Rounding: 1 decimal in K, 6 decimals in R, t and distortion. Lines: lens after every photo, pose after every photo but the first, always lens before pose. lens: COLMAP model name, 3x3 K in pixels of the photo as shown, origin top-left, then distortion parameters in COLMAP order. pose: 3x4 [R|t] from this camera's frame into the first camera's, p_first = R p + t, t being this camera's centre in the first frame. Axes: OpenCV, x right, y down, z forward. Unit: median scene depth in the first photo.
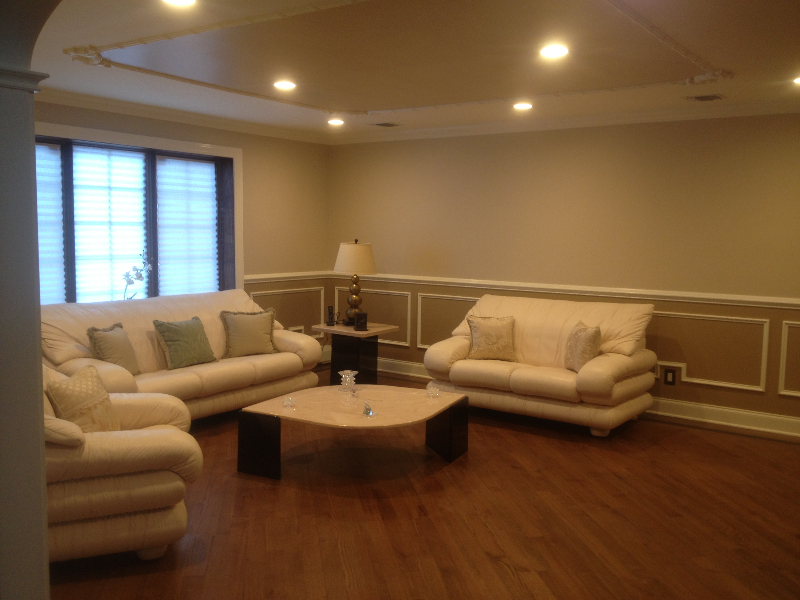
lens RADIAL K [[752.1, 0, 397.2], [0, 752.1, 300.8], [0, 0, 1]] dist [0.150518, -0.326664]
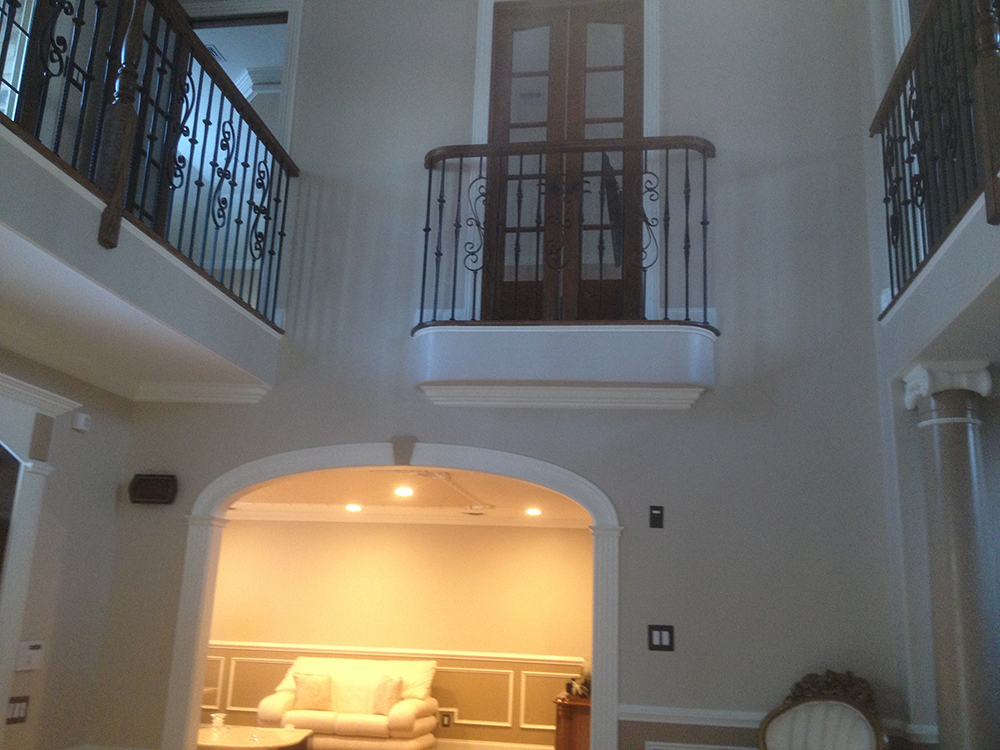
lens RADIAL K [[940.1, 0, 496.4], [0, 940.1, 376.0], [0, 0, 1]] dist [0.150518, -0.326664]
pose [[0.894515, 0.131168, 0.427361, -0.346870], [0.013996, 0.947299, -0.320045, 0.065884], [-0.446818, 0.292266, 0.845538, -0.603320]]
